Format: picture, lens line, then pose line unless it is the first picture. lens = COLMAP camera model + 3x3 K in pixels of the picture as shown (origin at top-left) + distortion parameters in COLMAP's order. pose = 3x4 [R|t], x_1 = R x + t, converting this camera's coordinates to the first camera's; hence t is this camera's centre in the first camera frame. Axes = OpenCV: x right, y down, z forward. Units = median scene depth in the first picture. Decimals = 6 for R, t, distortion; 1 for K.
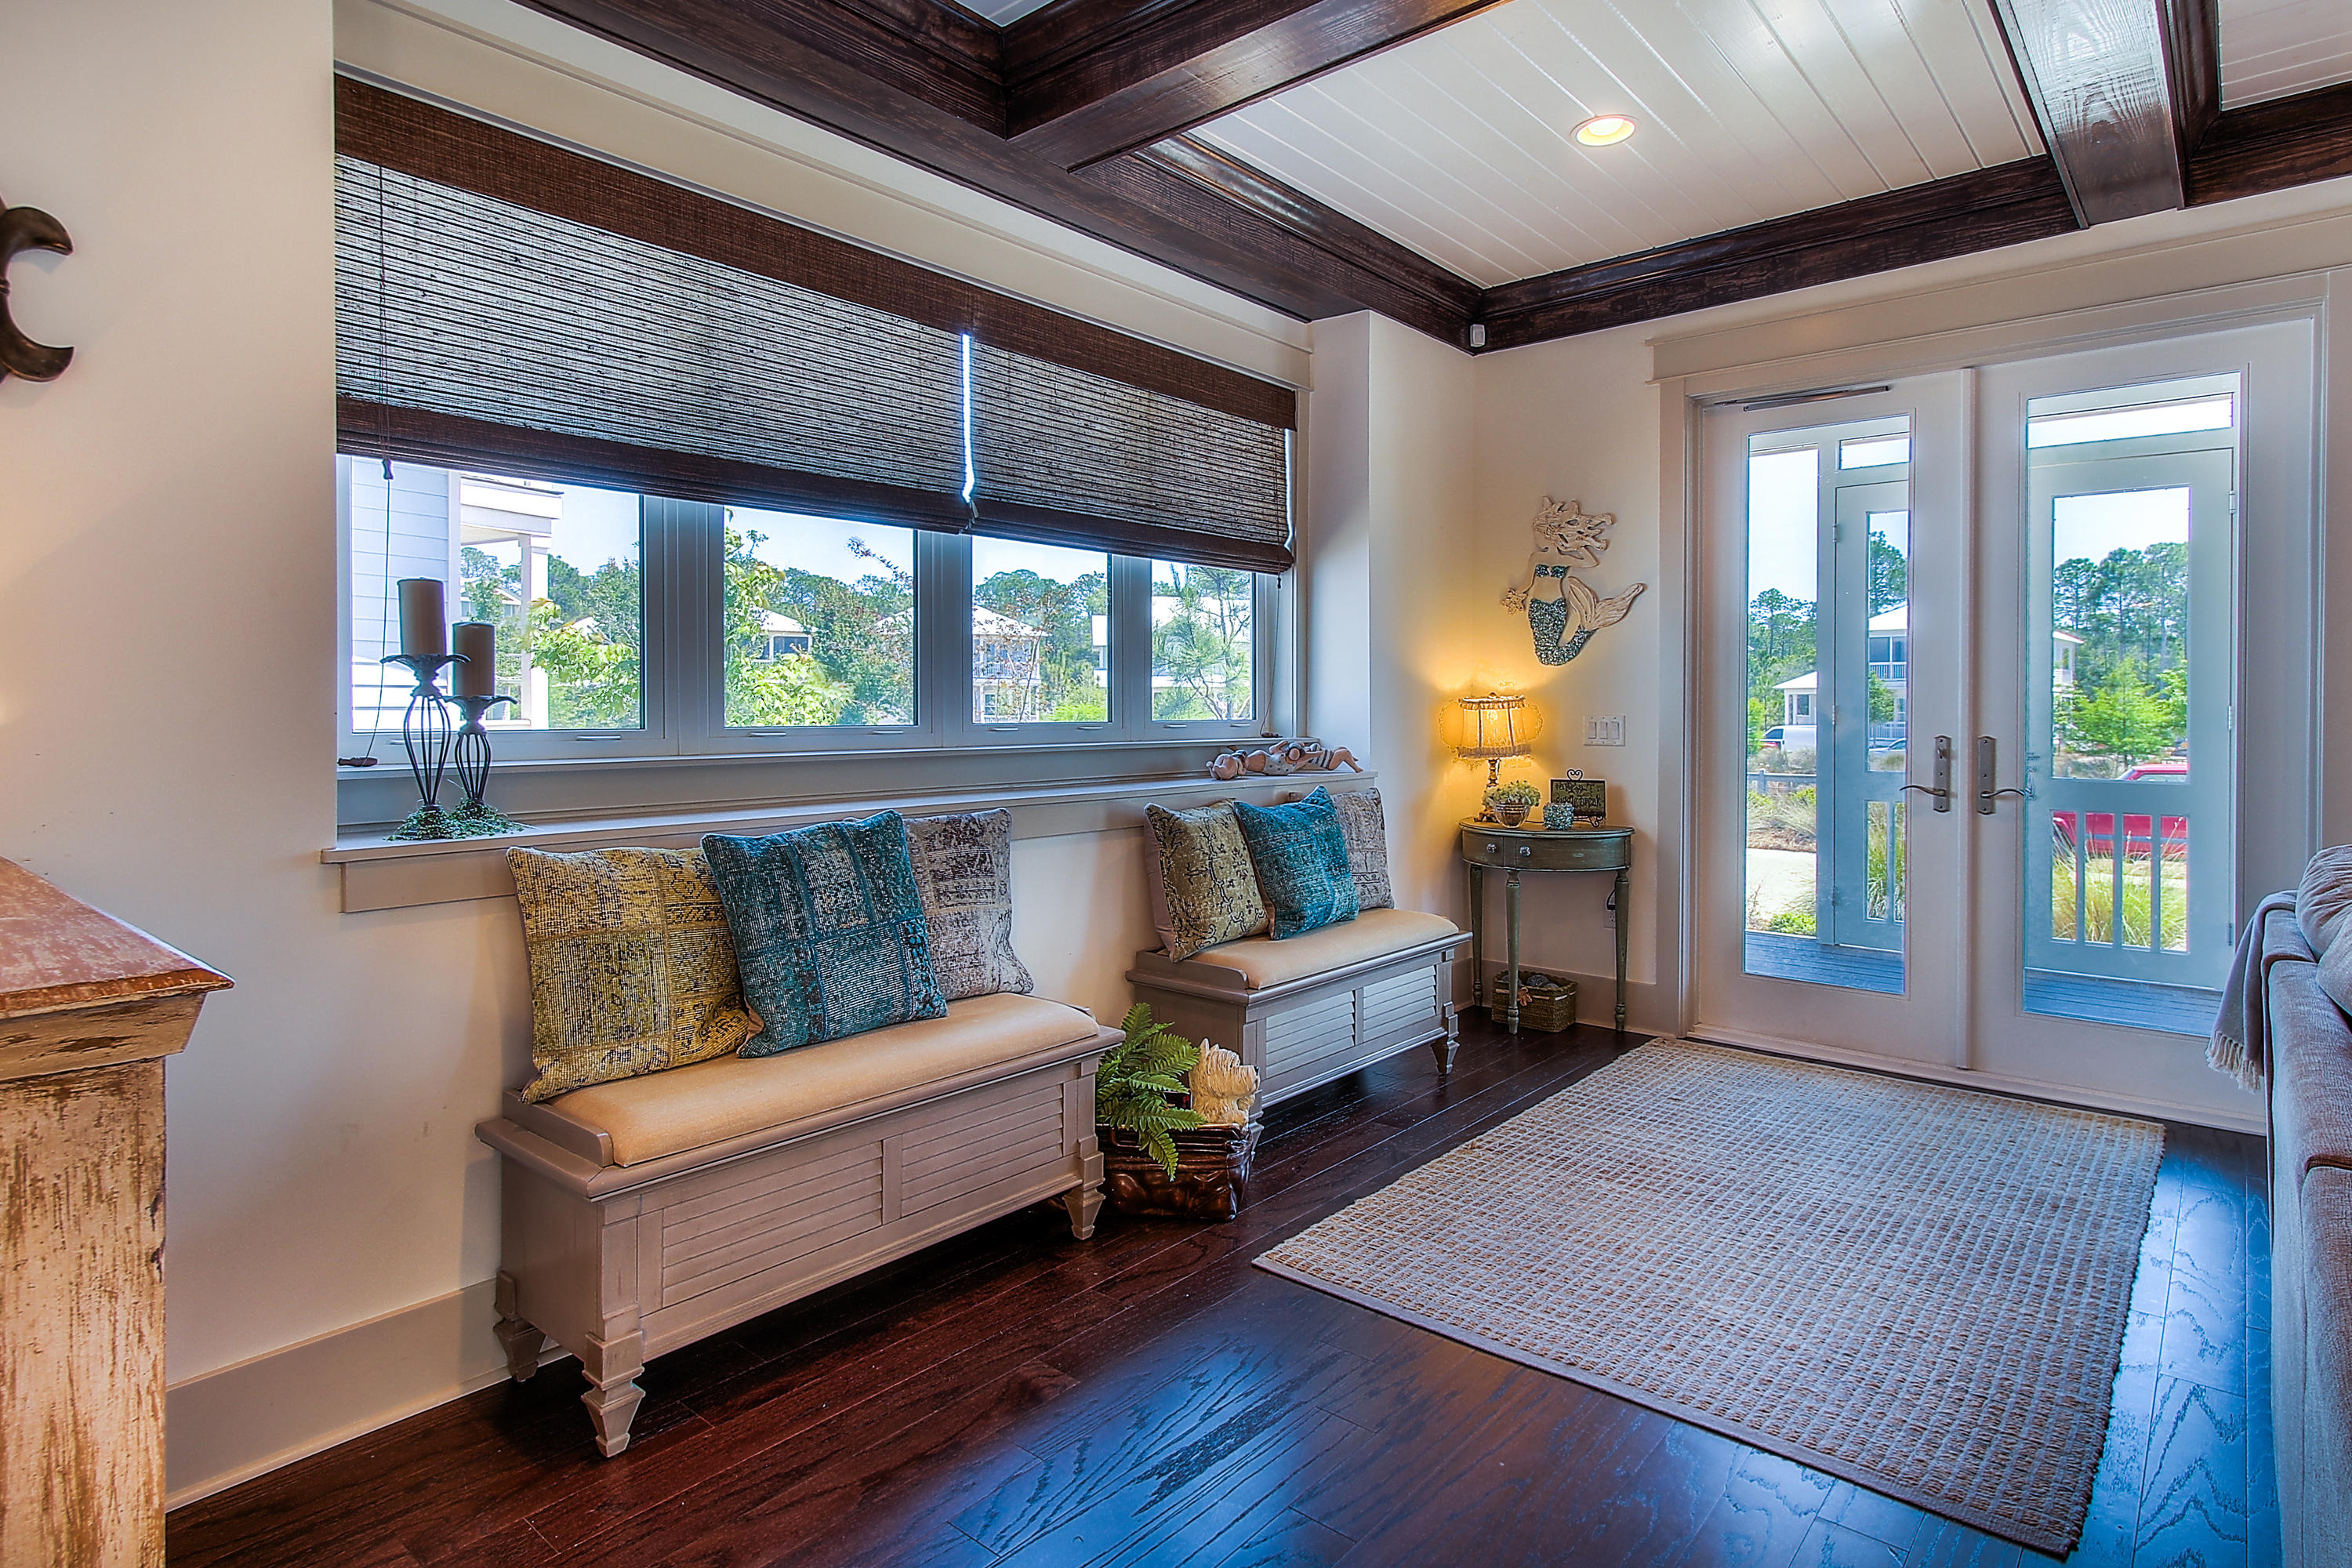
lens RADIAL K [[1231.8, 0, 1179.0], [0, 1231.8, 706.4], [0, 0, 1]] dist [0.014403, -0.001055]
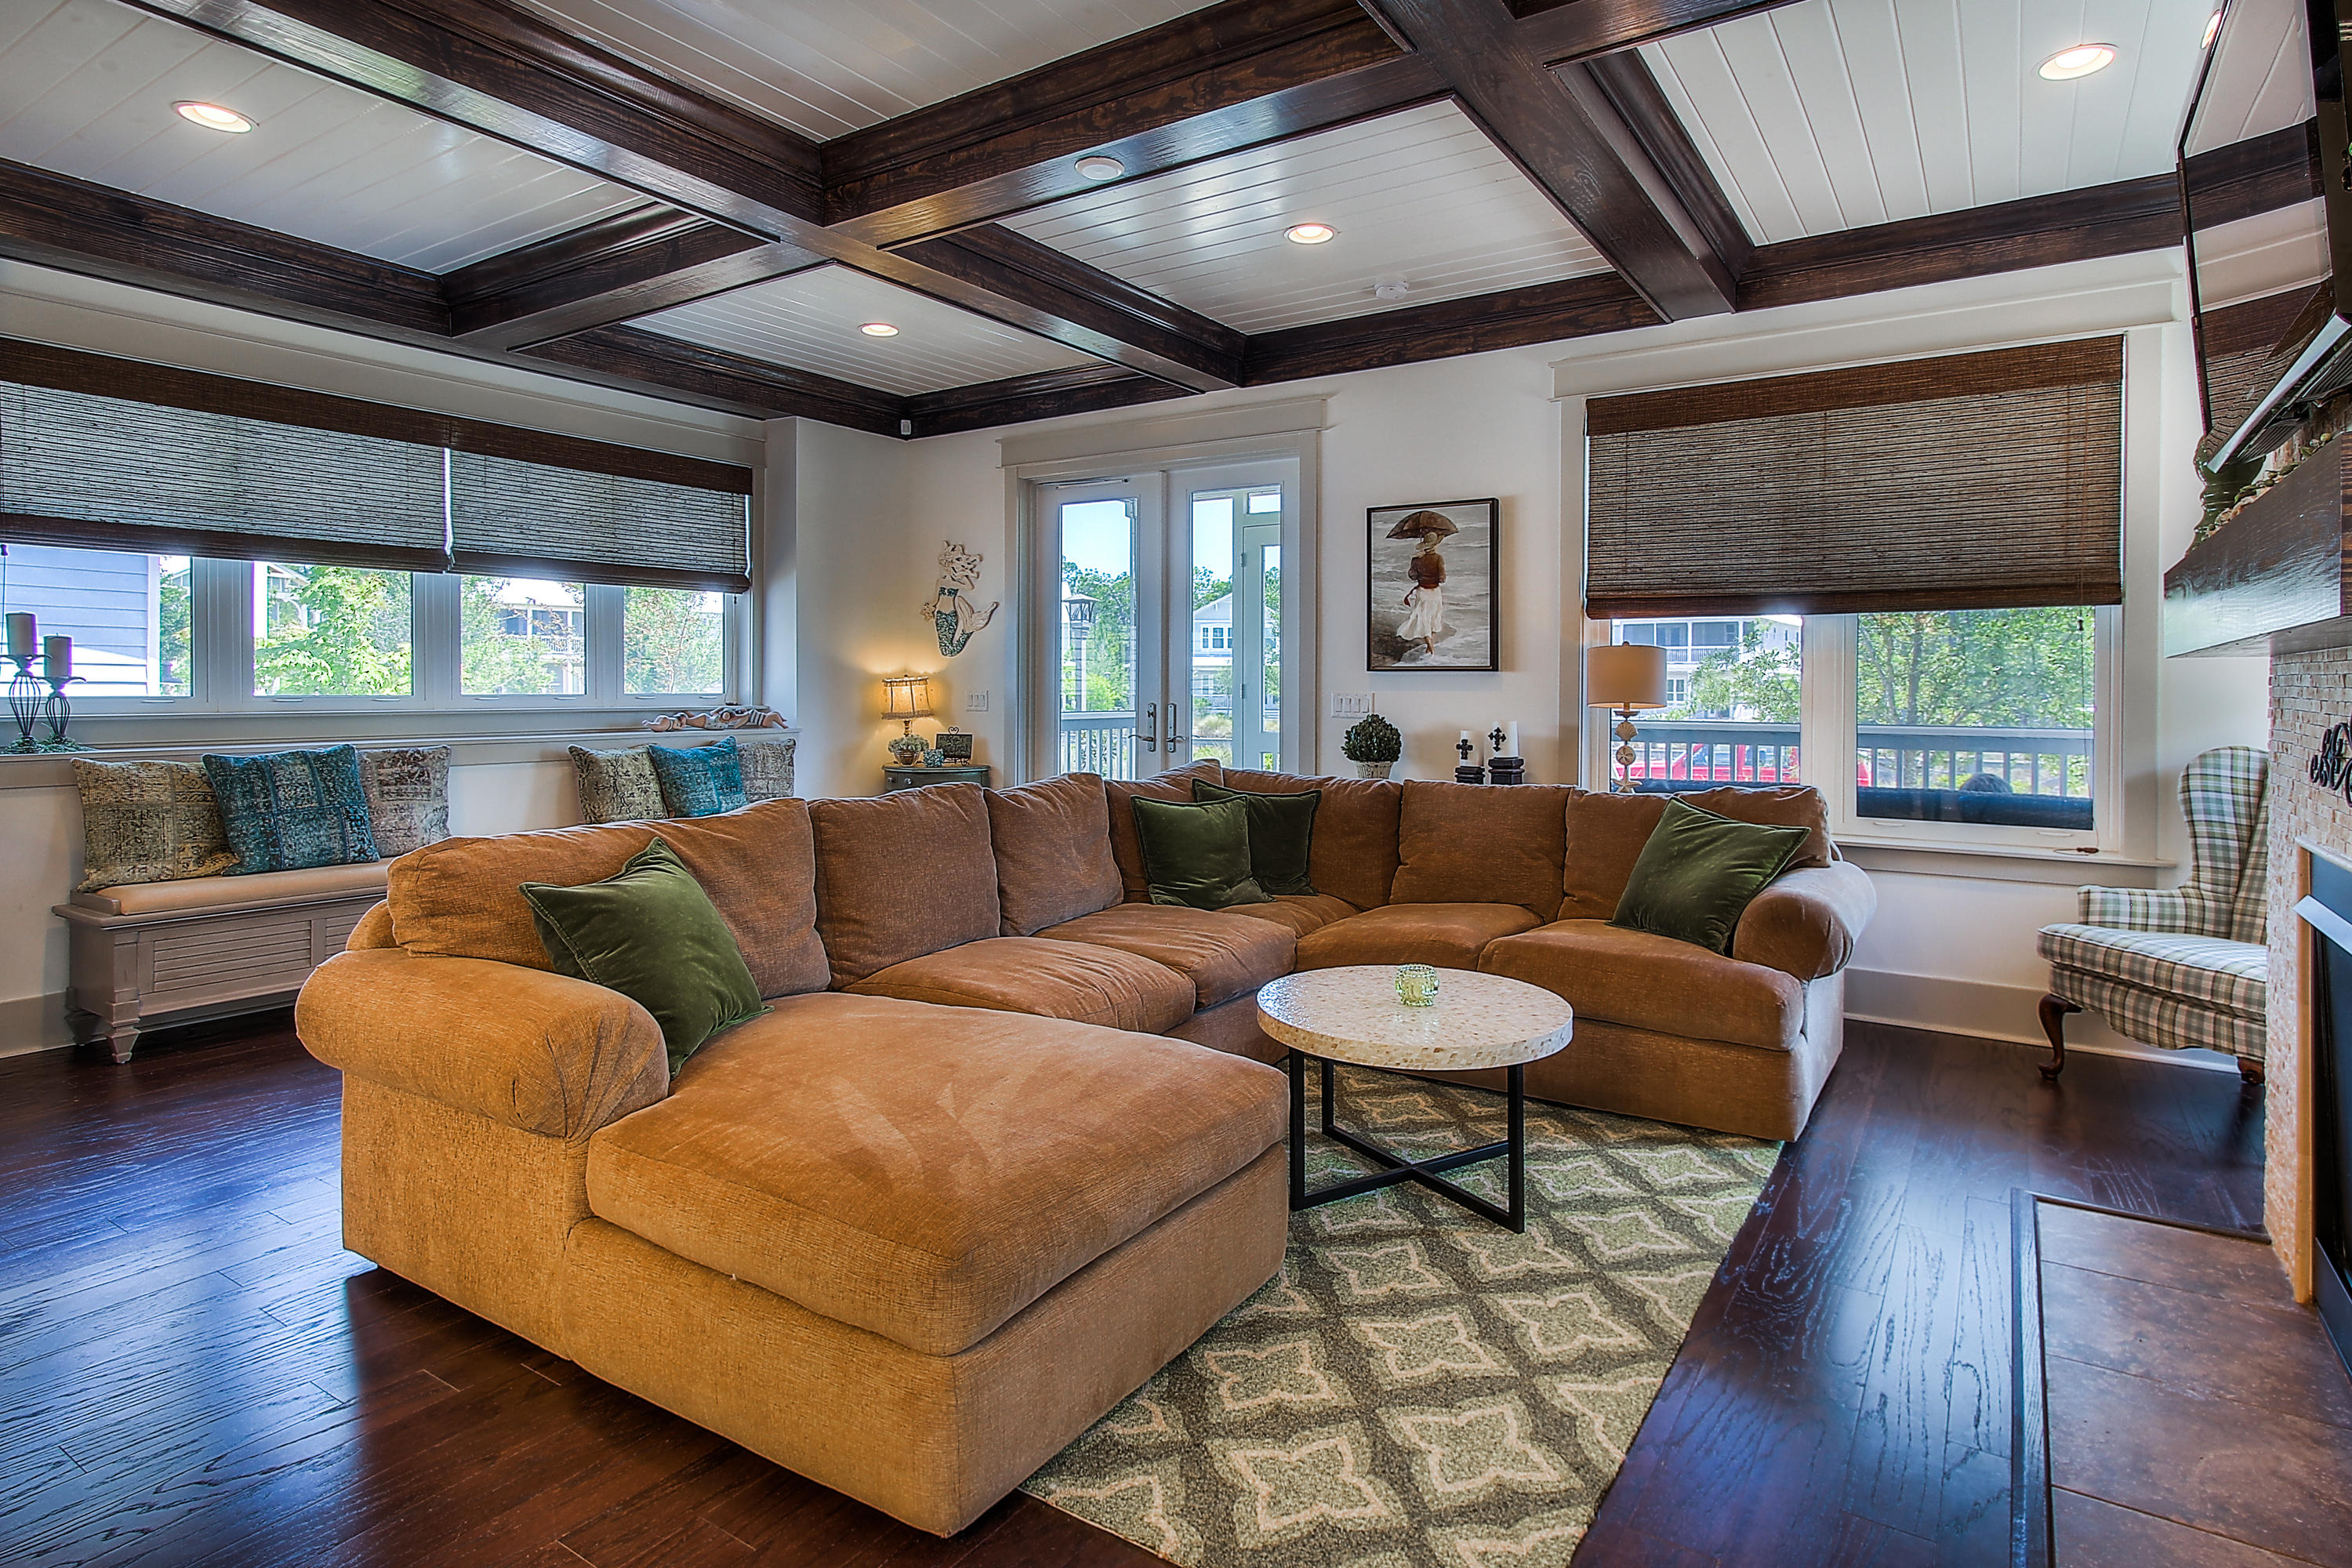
lens RADIAL K [[1231.8, 0, 1197.5], [0, 1231.8, 686.2], [0, 0, 1]] dist [0.014403, -0.001055]
pose [[0.991876, 0.001613, 0.127197, 0.687642], [-0.001734, 0.999998, 0.000838, 0.000706], [-0.127195, -0.001052, 0.991877, -0.821508]]
